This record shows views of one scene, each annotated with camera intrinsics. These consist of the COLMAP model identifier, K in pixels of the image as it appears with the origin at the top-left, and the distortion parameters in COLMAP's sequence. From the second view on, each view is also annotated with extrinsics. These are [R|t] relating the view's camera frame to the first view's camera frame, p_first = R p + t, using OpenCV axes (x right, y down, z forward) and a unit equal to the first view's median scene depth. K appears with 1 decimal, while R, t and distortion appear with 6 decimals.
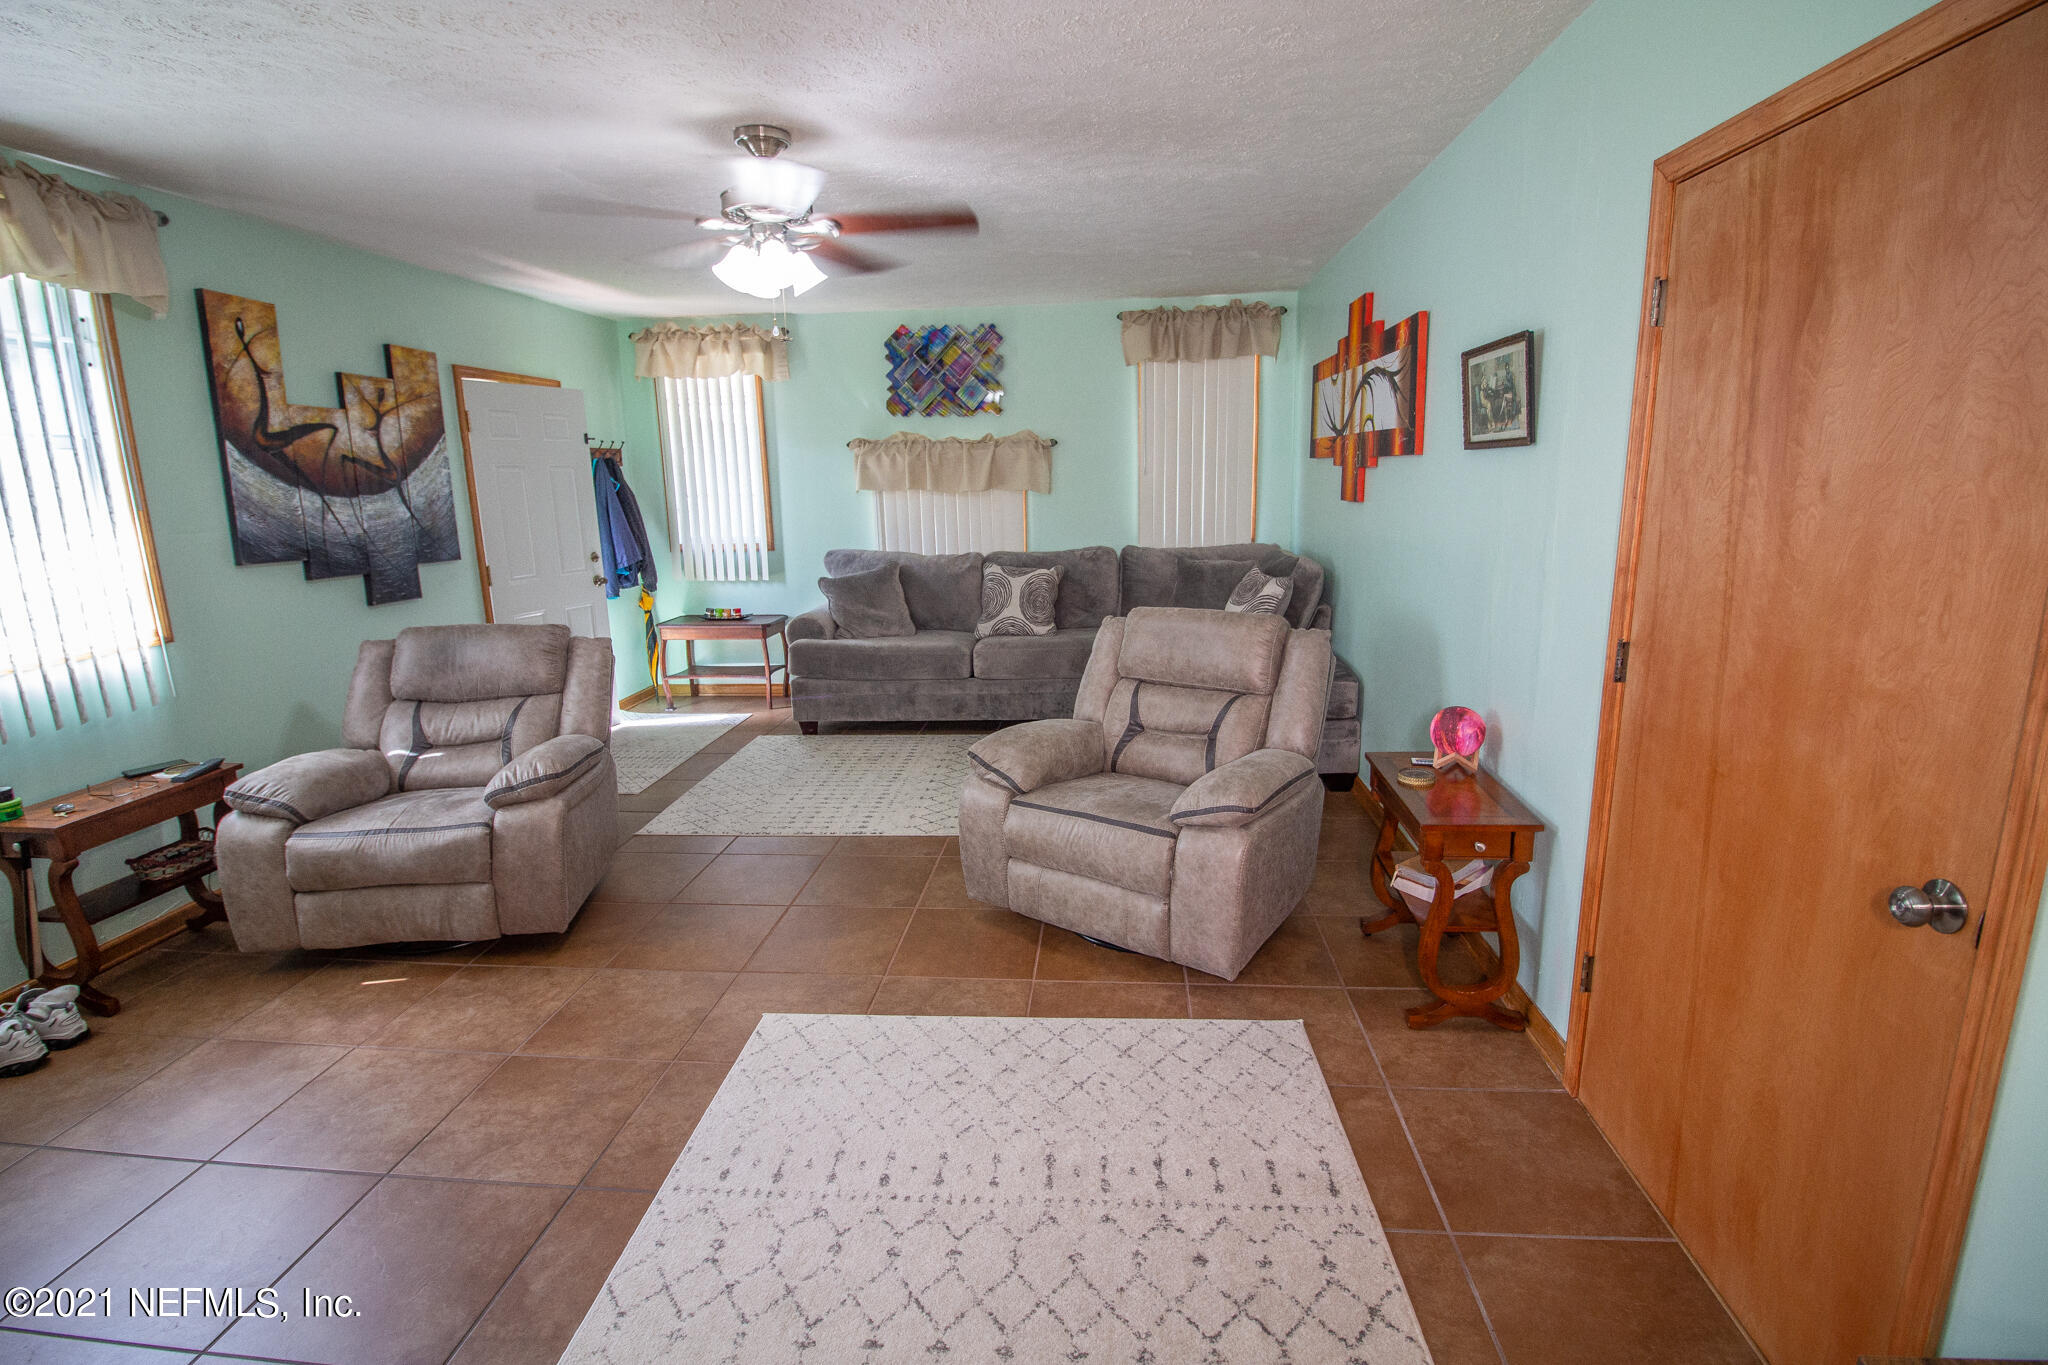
lens RADIAL K [[947.9, 0, 1026.0], [0, 947.9, 671.3], [0, 0, 1]] dist [-0.007320, -0.008975]
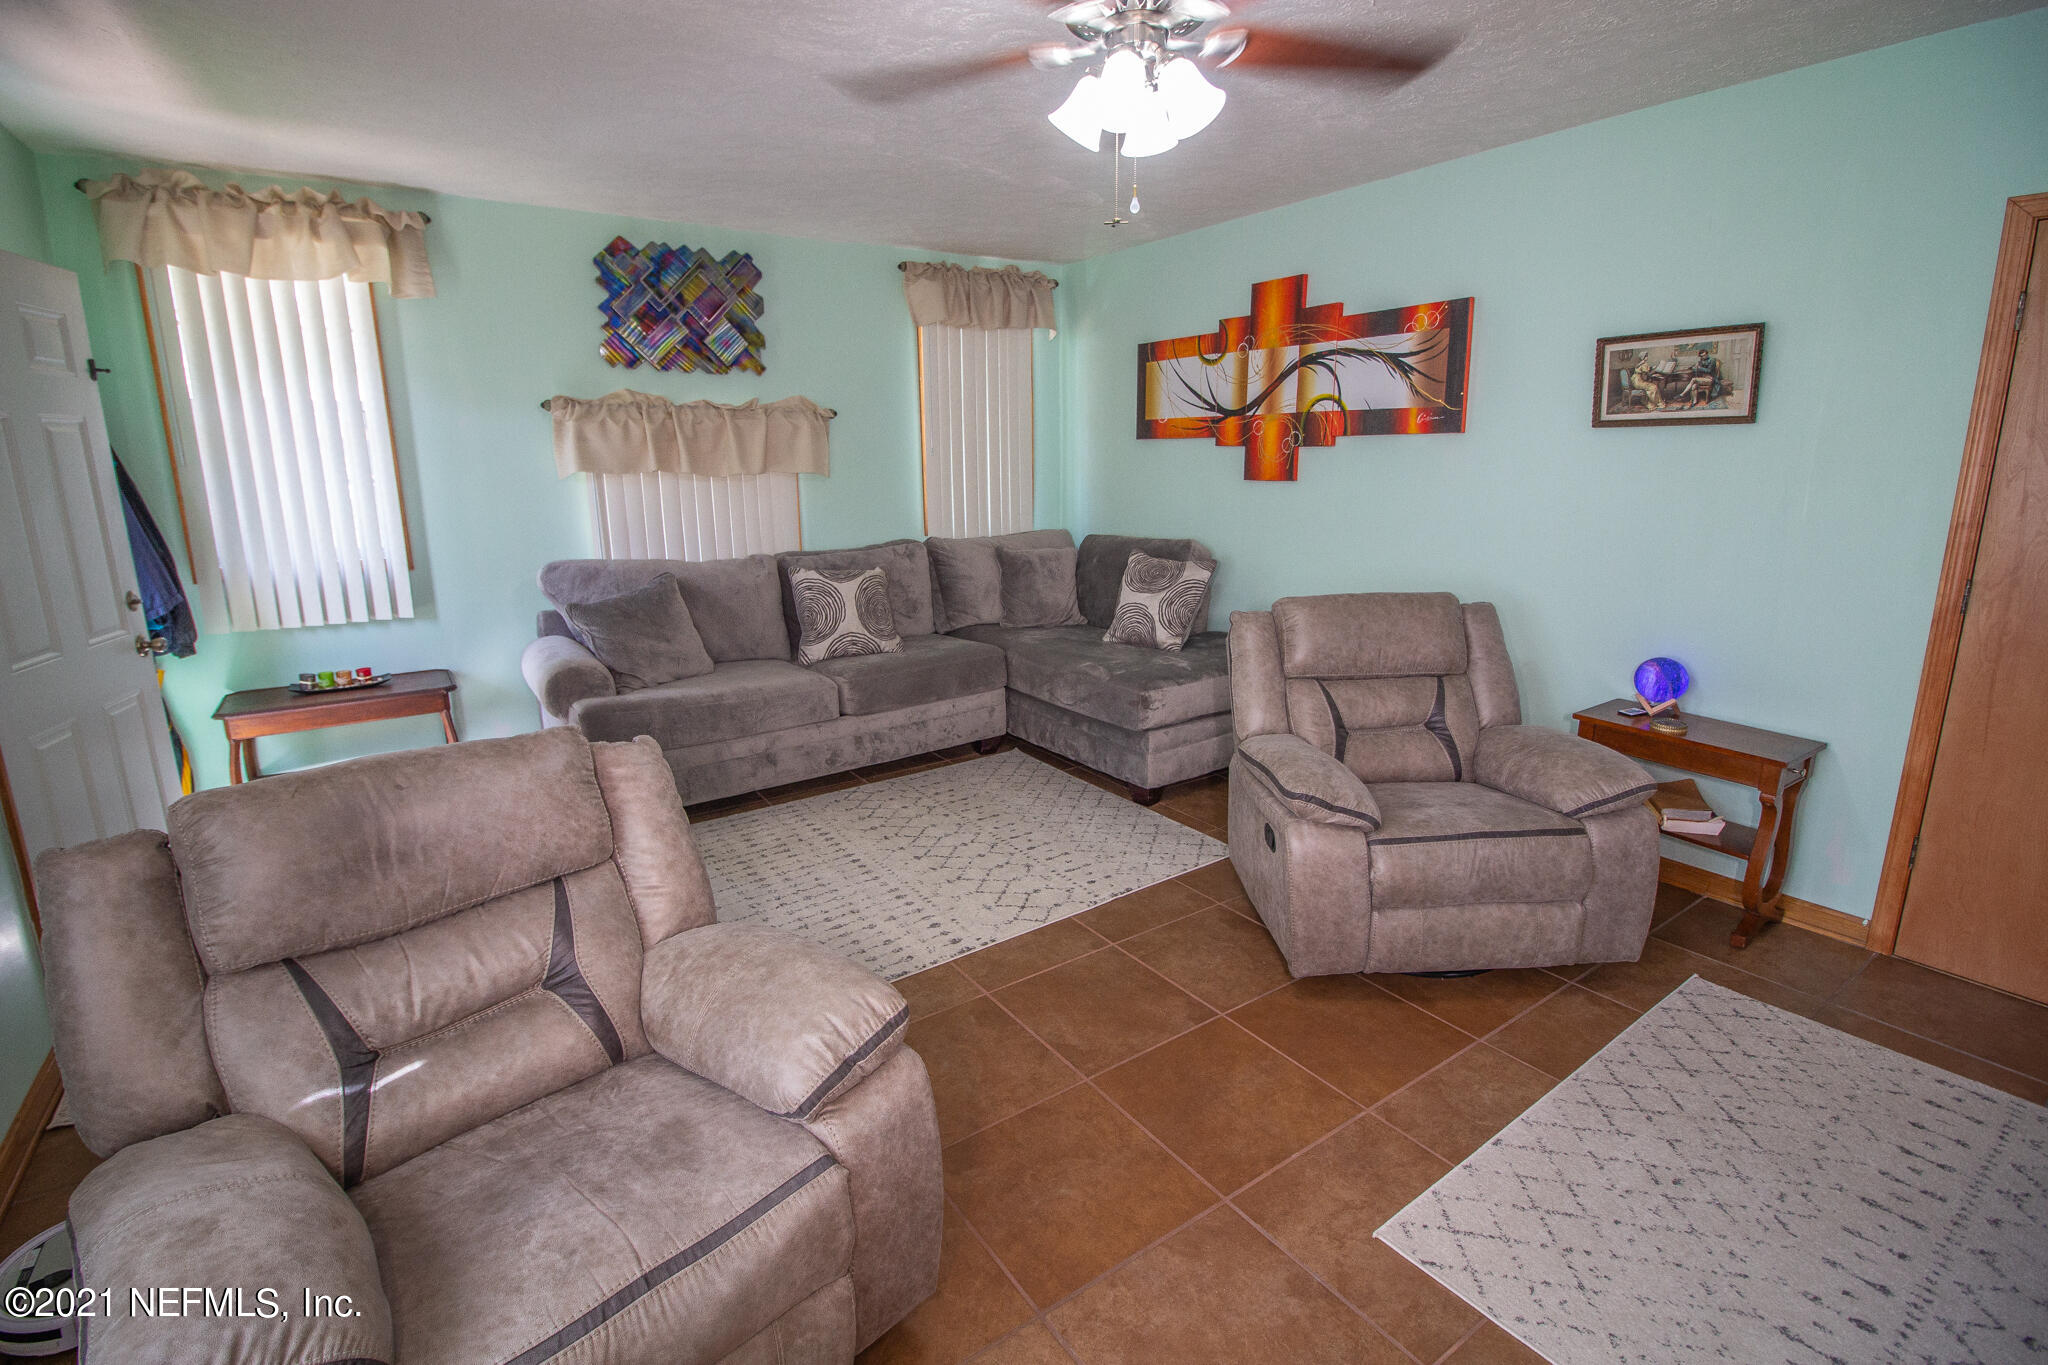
lens RADIAL K [[947.9, 0, 1023.1], [0, 947.9, 670.9], [0, 0, 1]] dist [-0.007320, -0.008975]
pose [[0.768694, -0.128522, 0.626572, -0.401195], [0.124934, 0.990905, 0.049980, -0.047336], [-0.627297, 0.039861, 0.777759, 0.297543]]
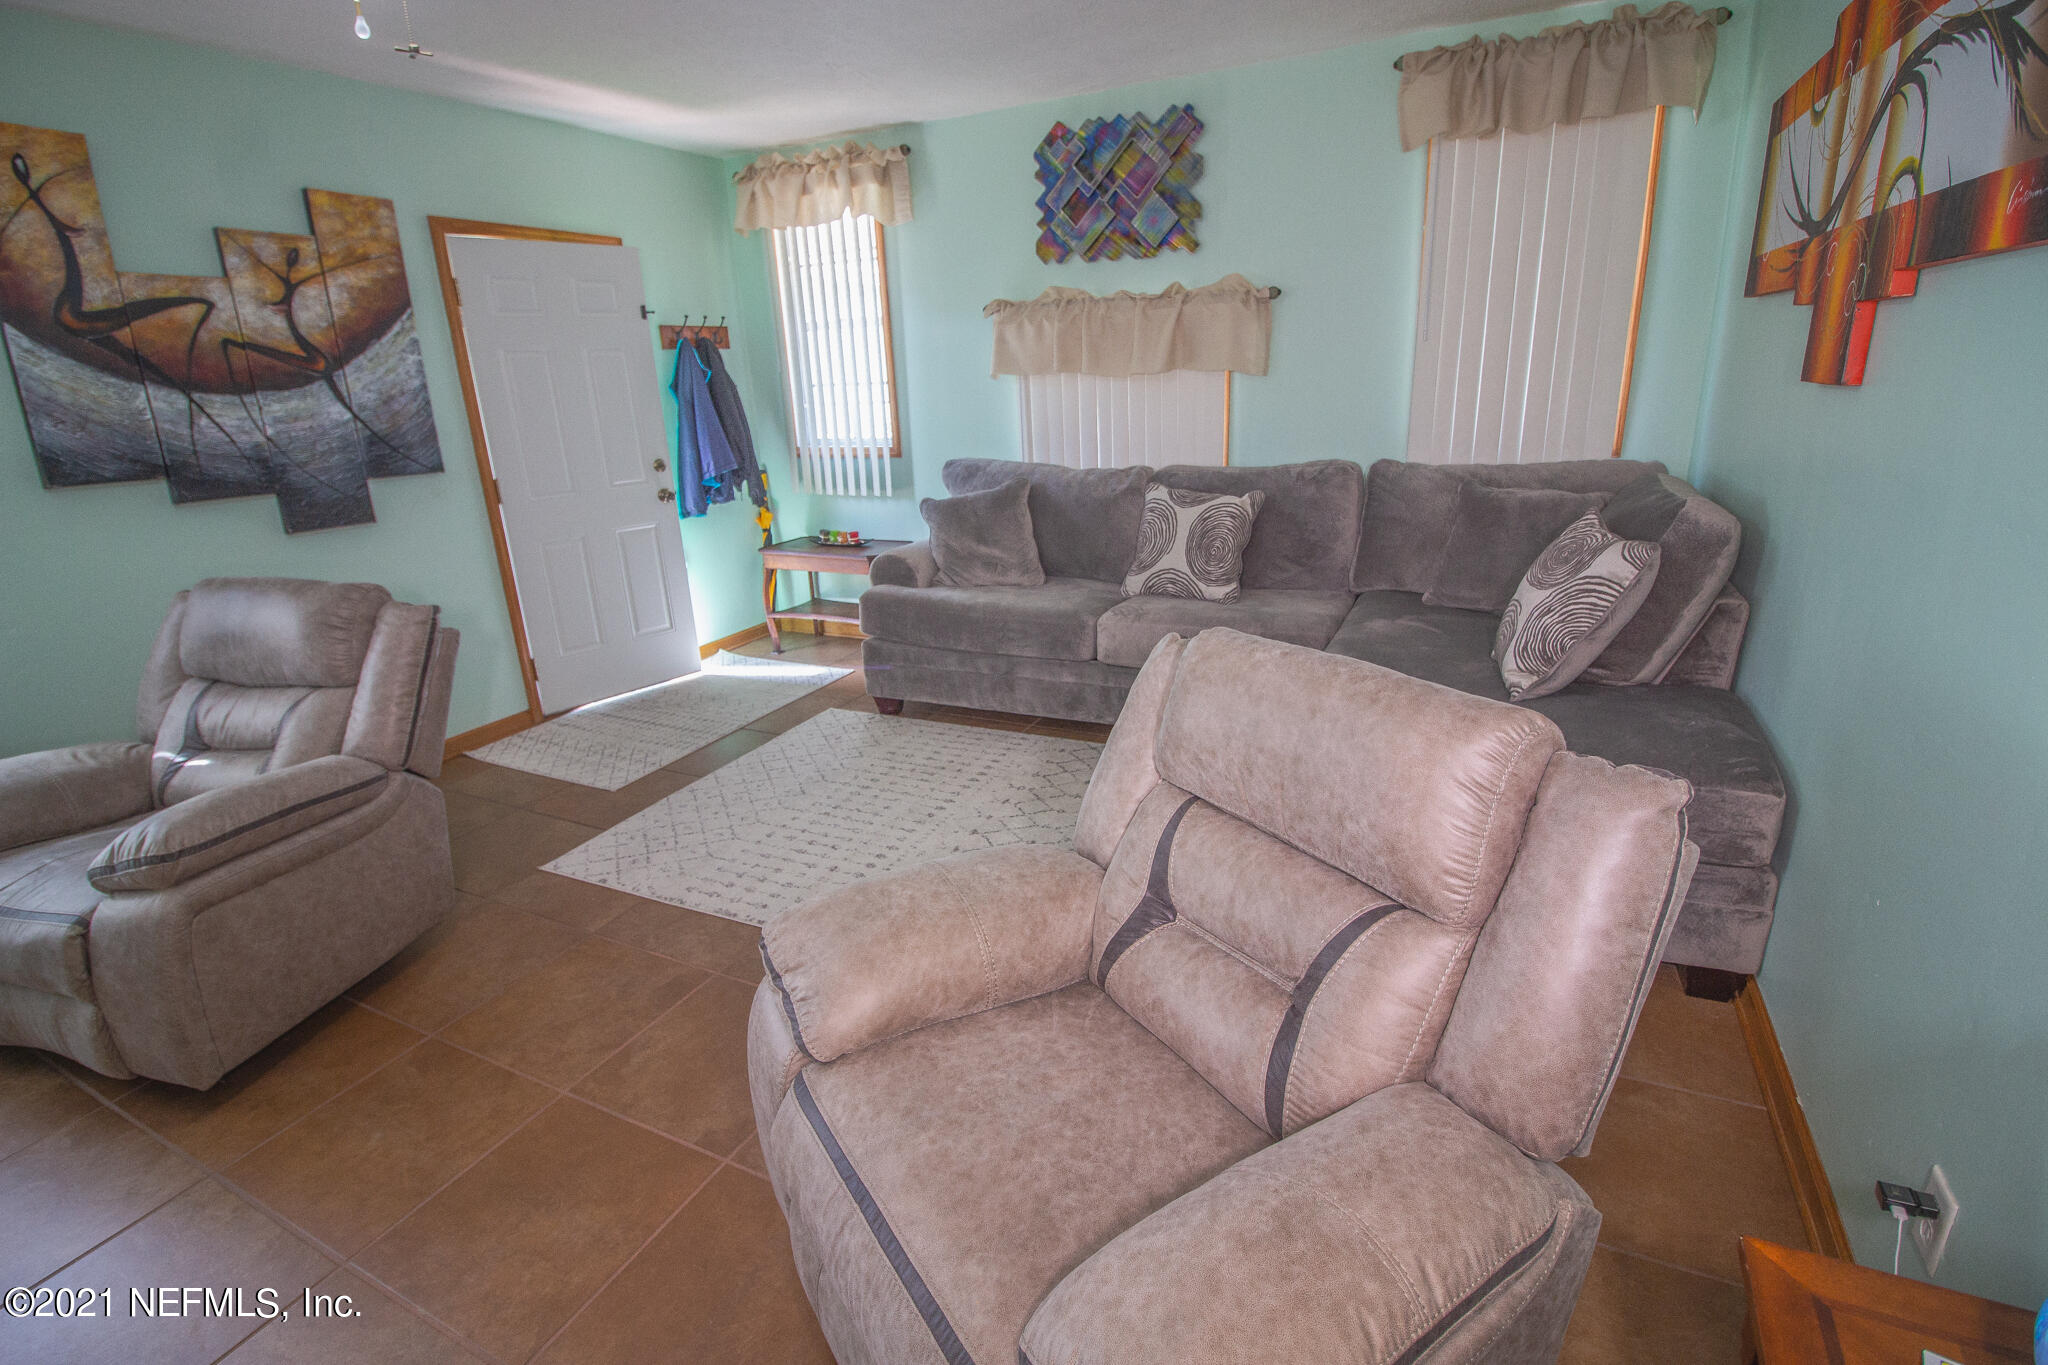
lens RADIAL K [[947.9, 0, 1021.4], [0, 947.9, 668.5], [0, 0, 1]] dist [-0.007320, -0.008975]
pose [[0.932684, 0.091869, -0.348799, 0.121738], [-0.053024, 0.991436, 0.119343, -0.061706], [0.356776, -0.092815, 0.929568, 0.346080]]
